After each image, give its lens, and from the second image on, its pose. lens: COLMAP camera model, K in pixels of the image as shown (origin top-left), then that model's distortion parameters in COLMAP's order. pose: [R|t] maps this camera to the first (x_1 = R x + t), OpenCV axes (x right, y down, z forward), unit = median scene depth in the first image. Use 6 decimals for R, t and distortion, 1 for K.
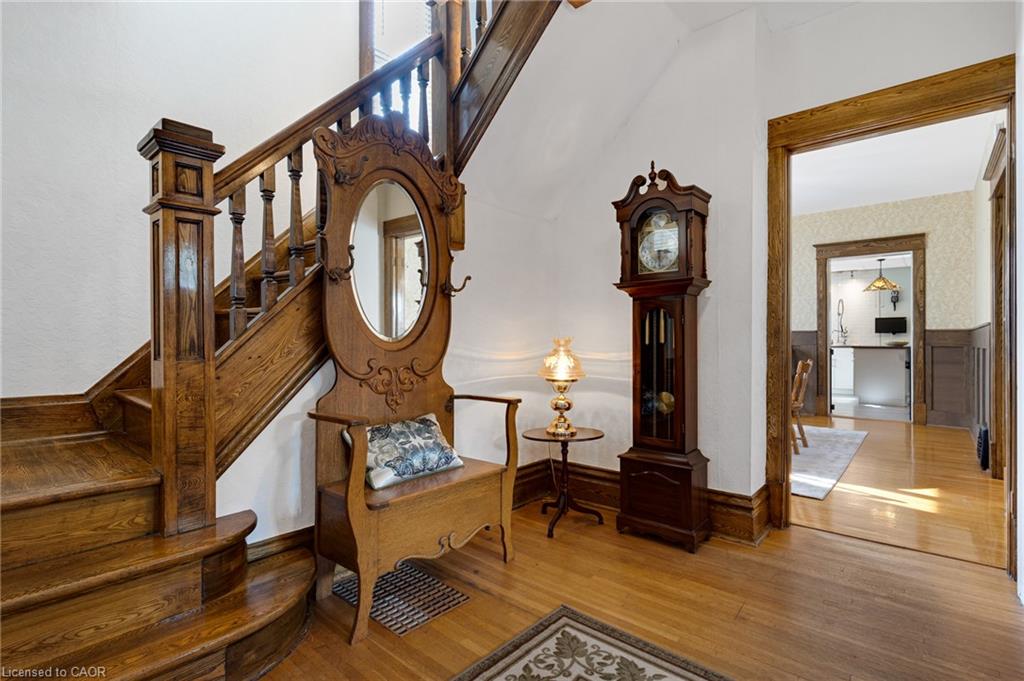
lens RADIAL K [[492.7, 0, 512.8], [0, 492.7, 337.7], [0, 0, 1]] dist [0.002308, -0.000246]
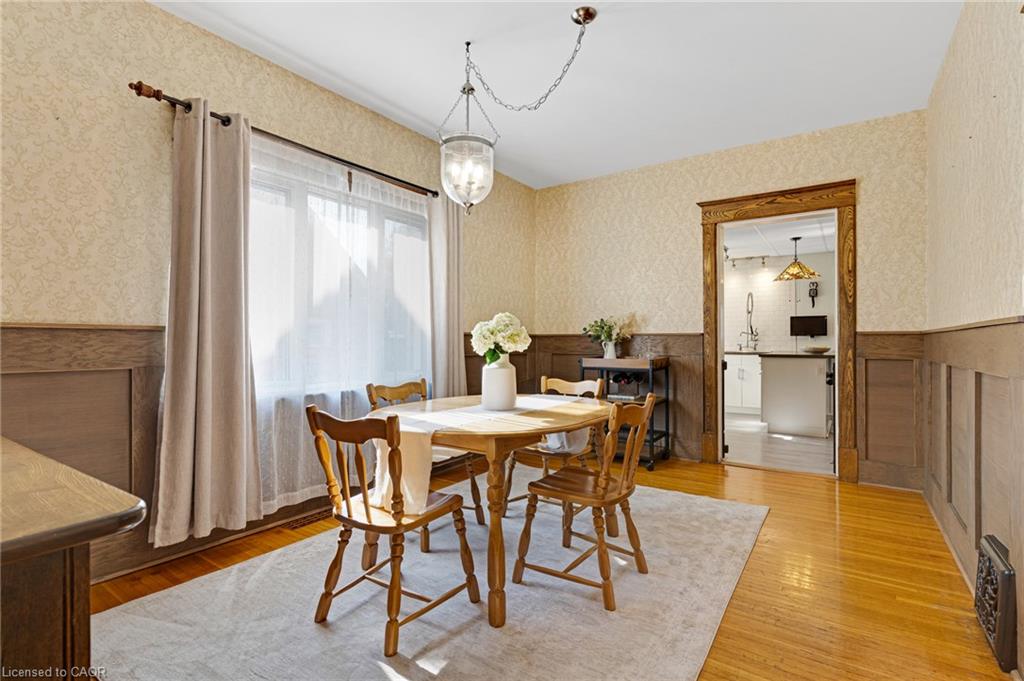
lens RADIAL K [[492.7, 0, 517.7], [0, 492.7, 336.6], [0, 0, 1]] dist [0.002308, -0.000246]
pose [[0.993360, 0.001411, 0.115039, 0.320977], [-0.000904, 0.999990, -0.004459, -0.007023], [-0.115044, 0.004326, 0.993351, 0.407462]]
